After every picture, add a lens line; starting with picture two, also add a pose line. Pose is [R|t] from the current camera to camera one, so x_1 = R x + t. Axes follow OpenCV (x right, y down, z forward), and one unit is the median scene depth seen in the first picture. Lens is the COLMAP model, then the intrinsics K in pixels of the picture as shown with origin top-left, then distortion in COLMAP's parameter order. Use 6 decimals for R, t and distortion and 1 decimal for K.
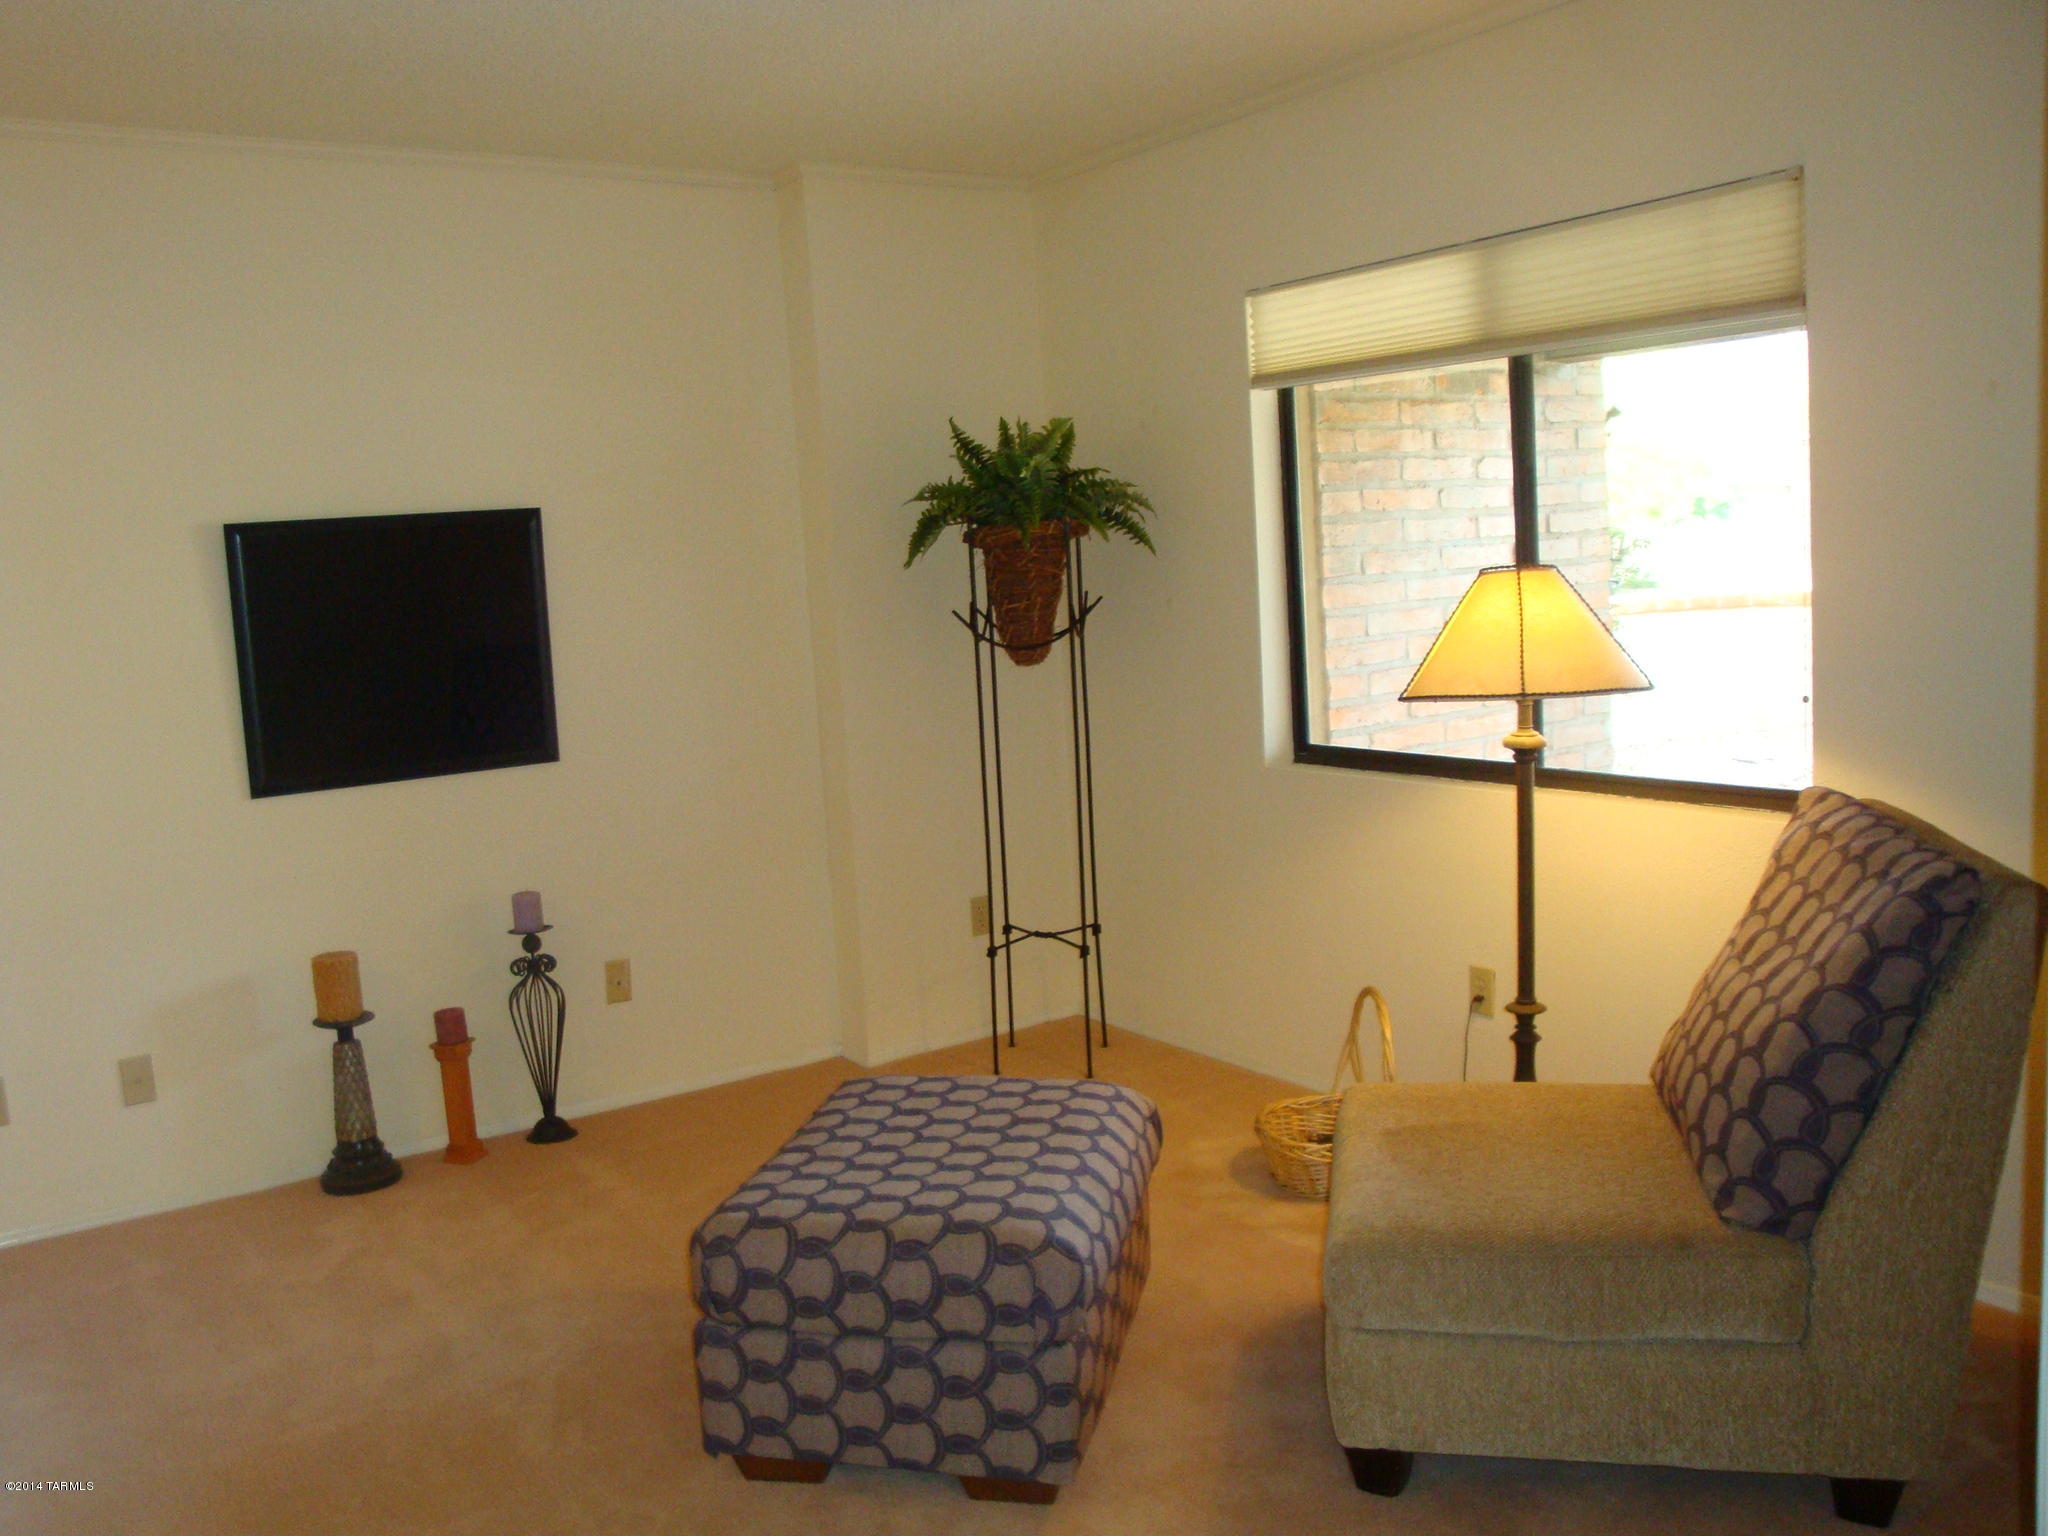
lens RADIAL K [[1696.9, 0, 968.0], [0, 1696.9, 770.2], [0, 0, 1]] dist [-0.153557, 0.105690]
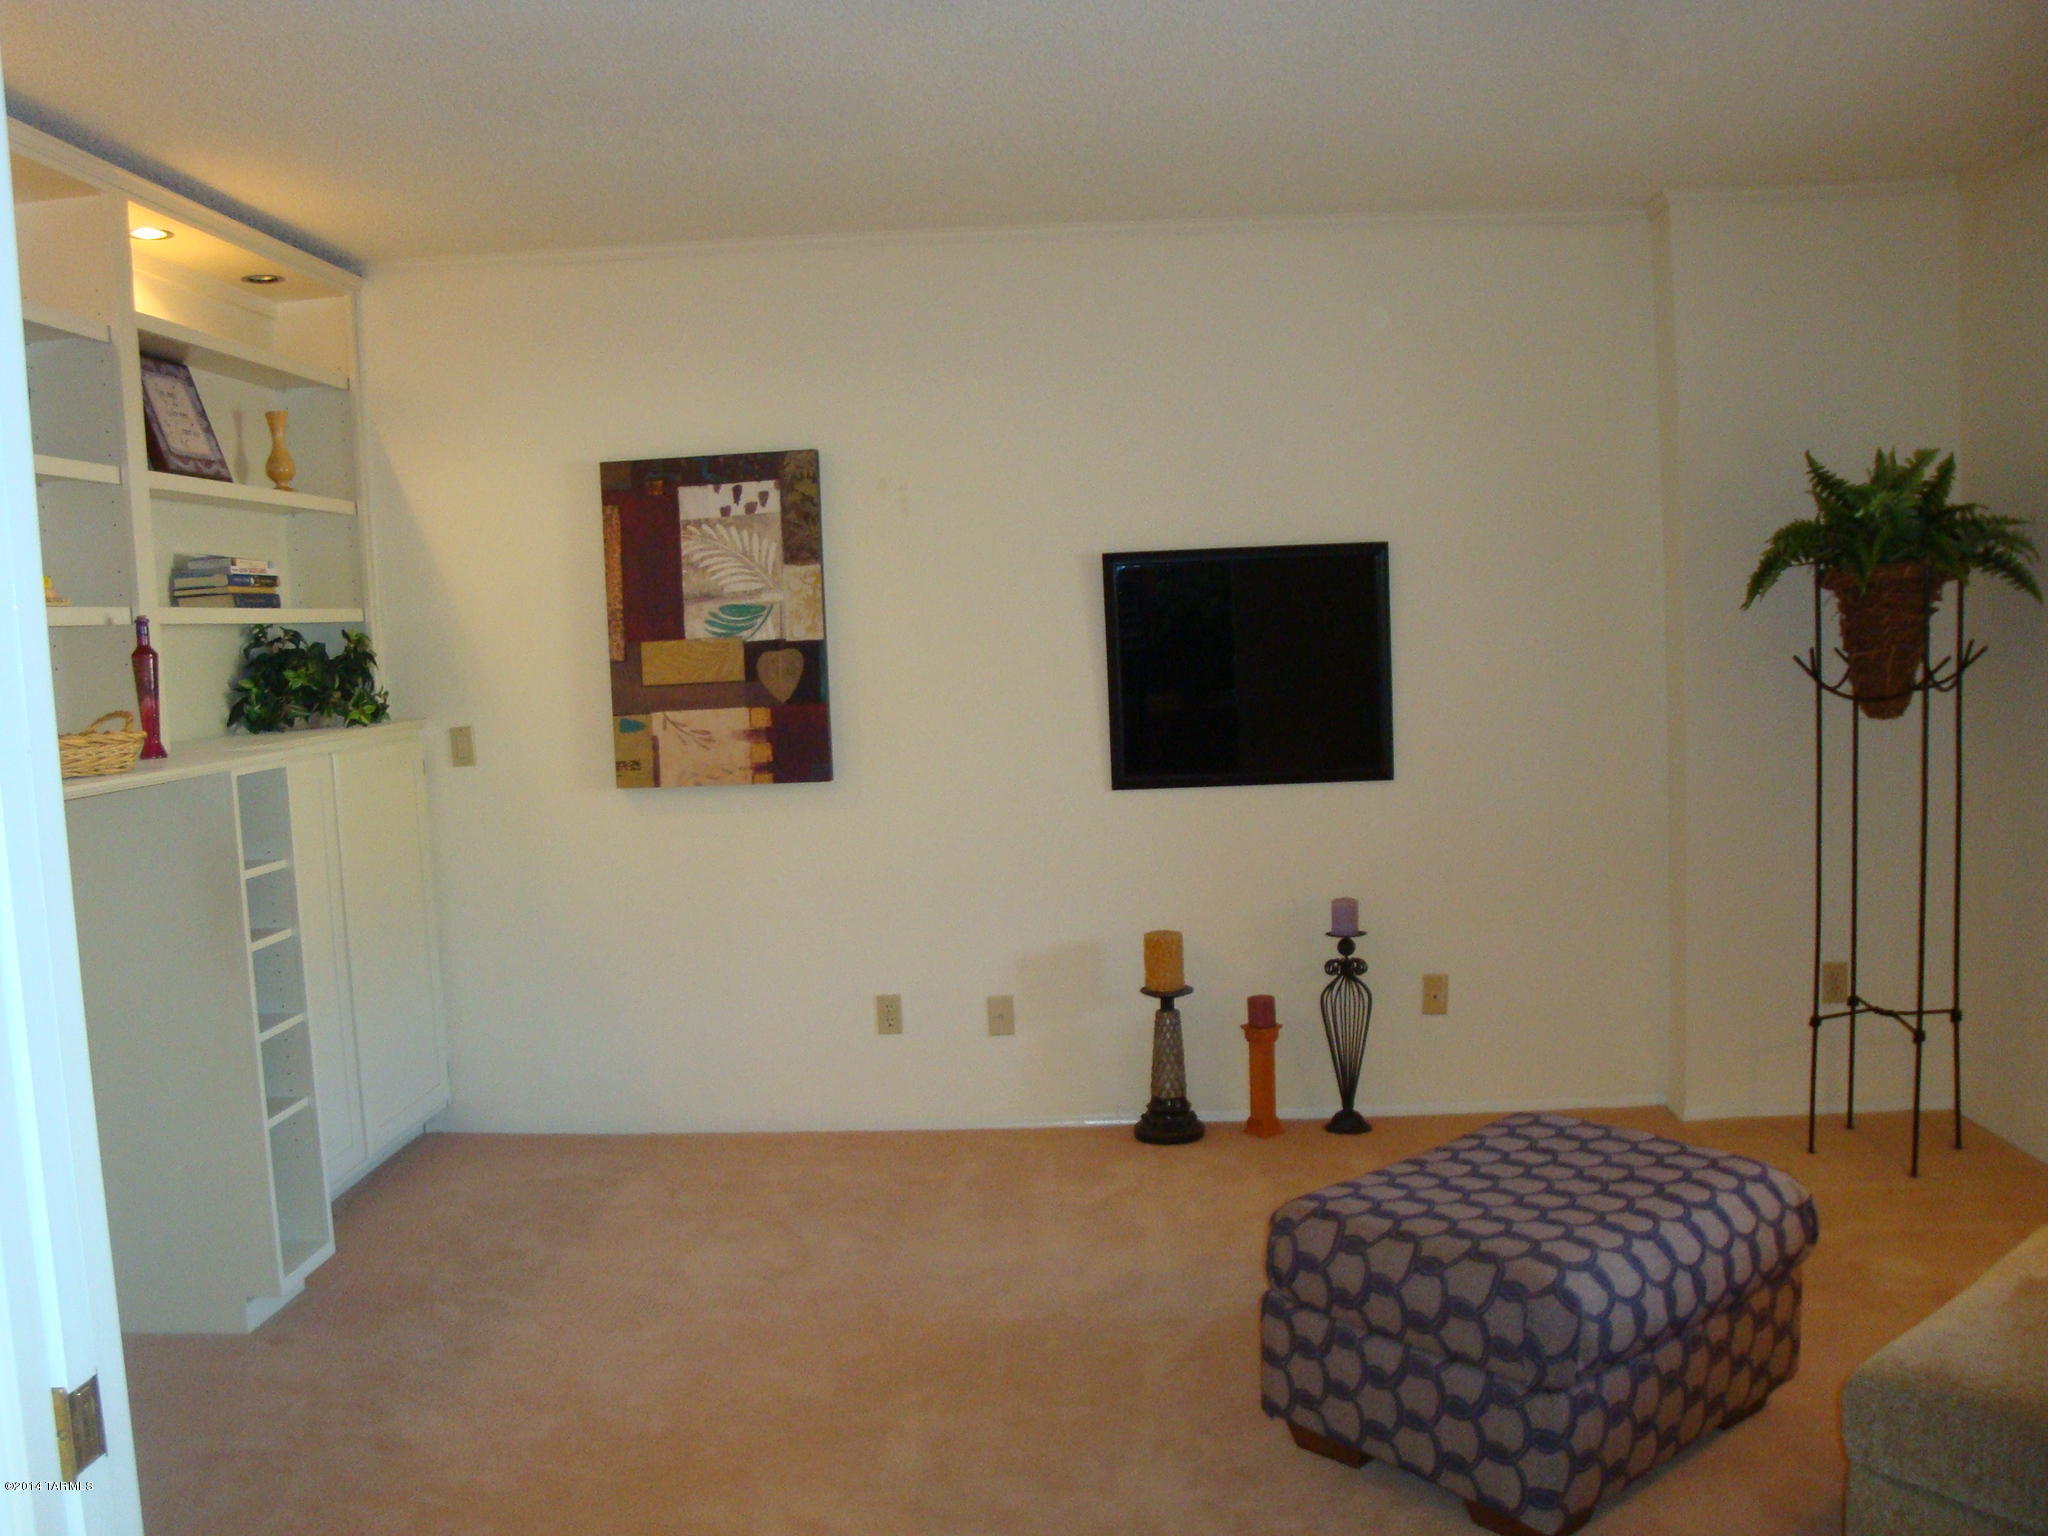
lens RADIAL K [[1678.6, 0, 938.0], [0, 1678.6, 774.7], [0, 0, 1]] dist [-0.137724, 0.104081]
pose [[0.796334, 0.079742, -0.599577, 0.172426], [-0.080926, 0.996406, 0.025037, -0.013018], [0.599419, 0.028583, 0.799925, -0.013425]]
